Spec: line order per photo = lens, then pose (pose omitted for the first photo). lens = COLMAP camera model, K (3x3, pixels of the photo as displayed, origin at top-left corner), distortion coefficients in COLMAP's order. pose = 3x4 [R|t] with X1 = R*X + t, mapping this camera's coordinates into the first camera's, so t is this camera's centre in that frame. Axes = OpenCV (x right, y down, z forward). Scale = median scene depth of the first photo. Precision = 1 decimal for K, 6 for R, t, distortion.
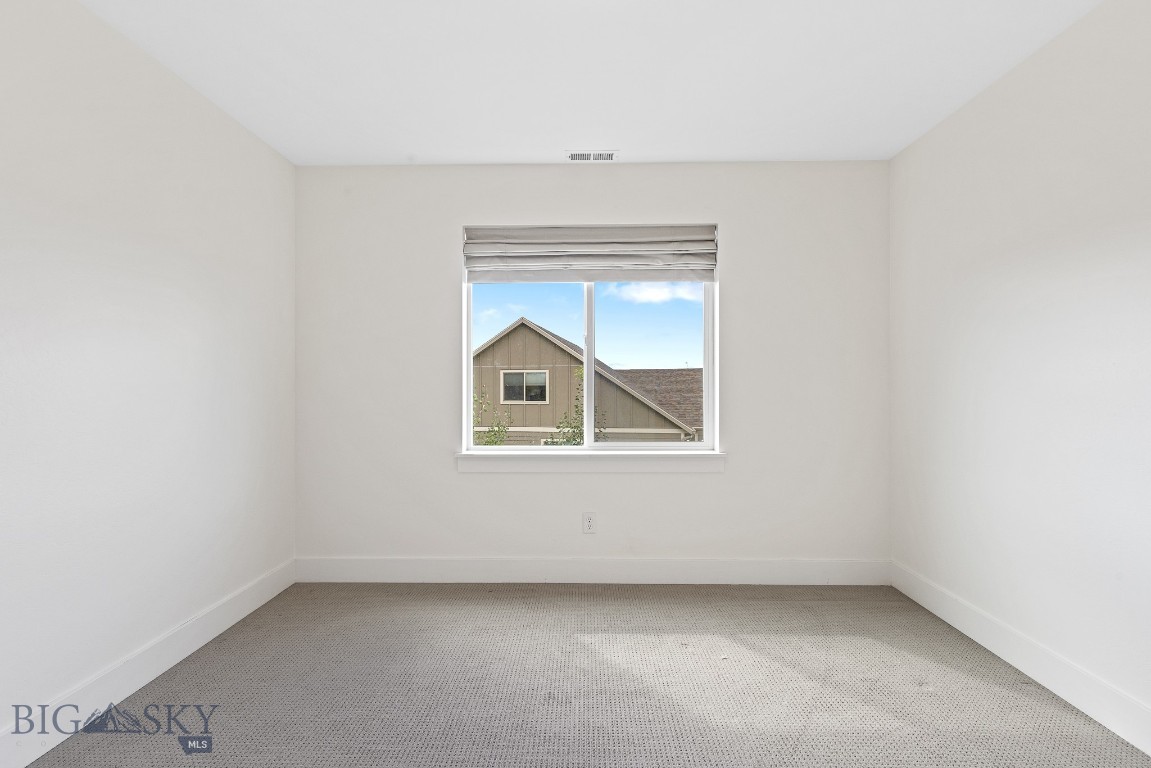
lens RADIAL K [[517.7, 0, 582.7], [0, 517.7, 383.6], [0, 0, 1]] dist [0.008101, -0.000280]
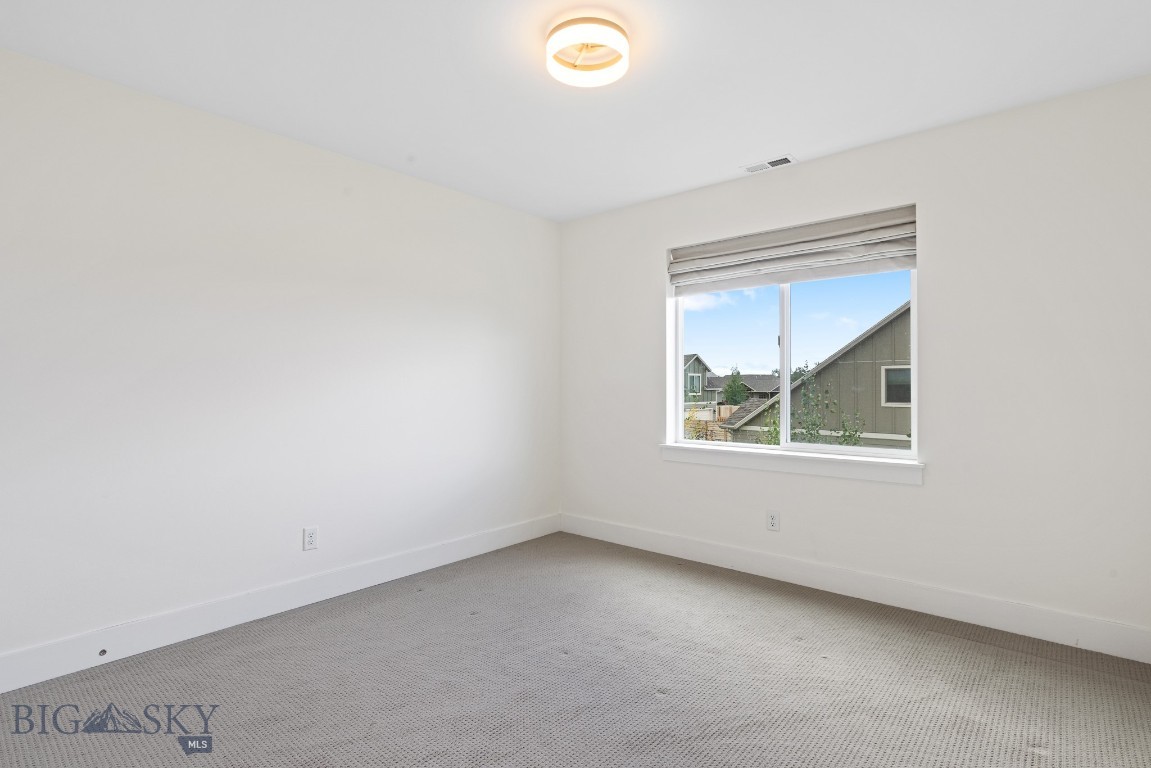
lens RADIAL K [[558.4, 0, 582.3], [0, 558.4, 388.0], [0, 0, 1]] dist [0.002891, 0.000079]
pose [[0.775349, 0.002846, -0.631527, 0.410596], [0.004119, 0.999946, 0.009562, -0.005340], [0.631520, -0.010015, 0.775295, -0.095013]]
